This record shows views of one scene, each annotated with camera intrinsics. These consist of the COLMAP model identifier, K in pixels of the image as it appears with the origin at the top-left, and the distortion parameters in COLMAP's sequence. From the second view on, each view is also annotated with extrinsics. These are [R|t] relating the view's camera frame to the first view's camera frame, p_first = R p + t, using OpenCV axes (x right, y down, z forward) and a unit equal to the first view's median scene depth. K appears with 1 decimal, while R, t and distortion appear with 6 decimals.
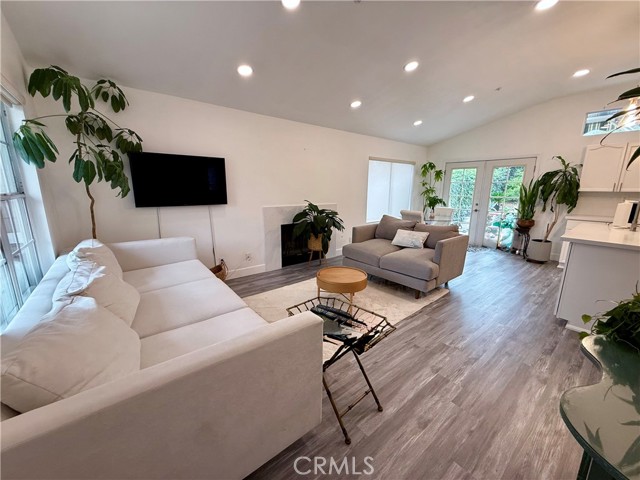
lens RADIAL K [[255.2, 0, 319.1], [0, 255.2, 241.1], [0, 0, 1]] dist [-0.001834, -0.000088]
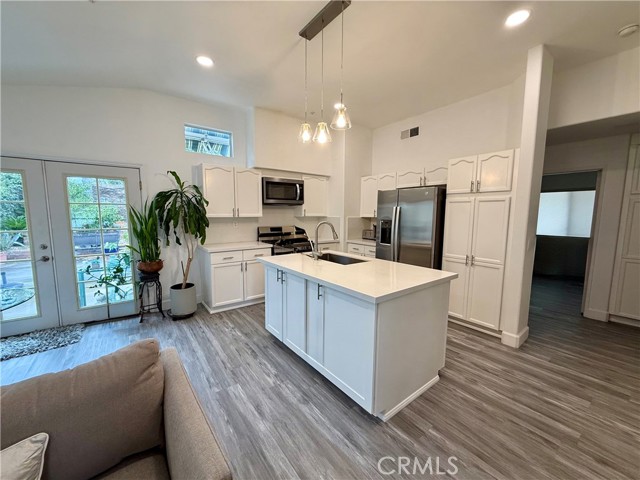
lens RADIAL K [[255.2, 0, 319.1], [0, 255.2, 241.1], [0, 0, 1]] dist [-0.001834, -0.000088]
pose [[0.035119, -0.118617, 0.992319, 0.191762], [0.201649, 0.973350, 0.109214, -0.127851], [-0.978828, 0.196265, 0.058102, 0.567313]]
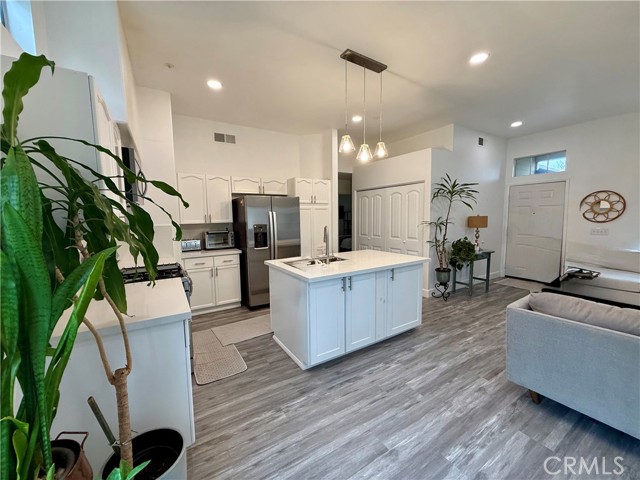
lens RADIAL K [[255.2, 0, 319.1], [0, 255.2, 241.1], [0, 0, 1]] dist [-0.001834, -0.000088]
pose [[-0.992363, -0.010024, 0.122944, 0.705416], [0.027893, 0.952641, 0.302815, -0.254577], [-0.120157, 0.303931, -0.945086, 1.161027]]
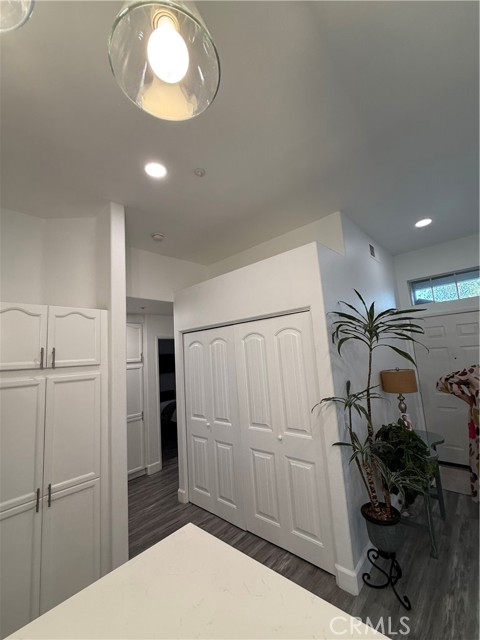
lens RADIAL K [[264.3, 0, 240.0], [0, 264.3, 320.0], [0, 0, 1]] dist [0.000294, 0.000275]
pose [[-0.989160, 0.037233, -0.142040, 0.626380], [0.027548, 0.997198, 0.069549, -0.185423], [0.144231, 0.064882, -0.987415, 0.610969]]
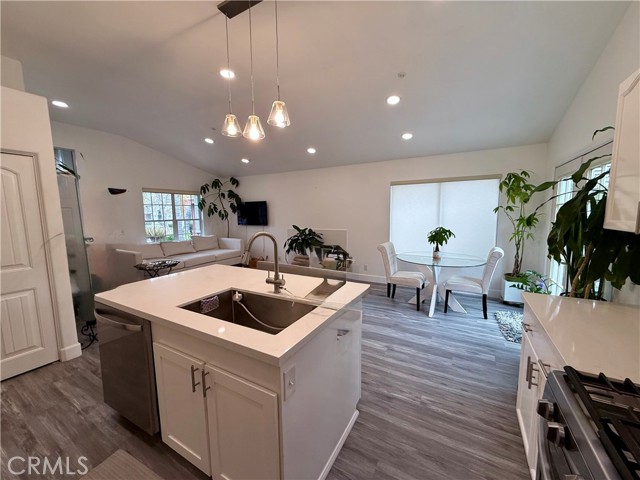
lens RADIAL K [[255.2, 0, 319.1], [0, 255.2, 241.1], [0, 0, 1]] dist [-0.001834, -0.000088]
pose [[0.360449, 0.092930, -0.928138, 1.111942], [-0.178960, 0.983430, 0.028966, -0.118299], [0.915450, 0.155659, 0.371108, 0.521921]]
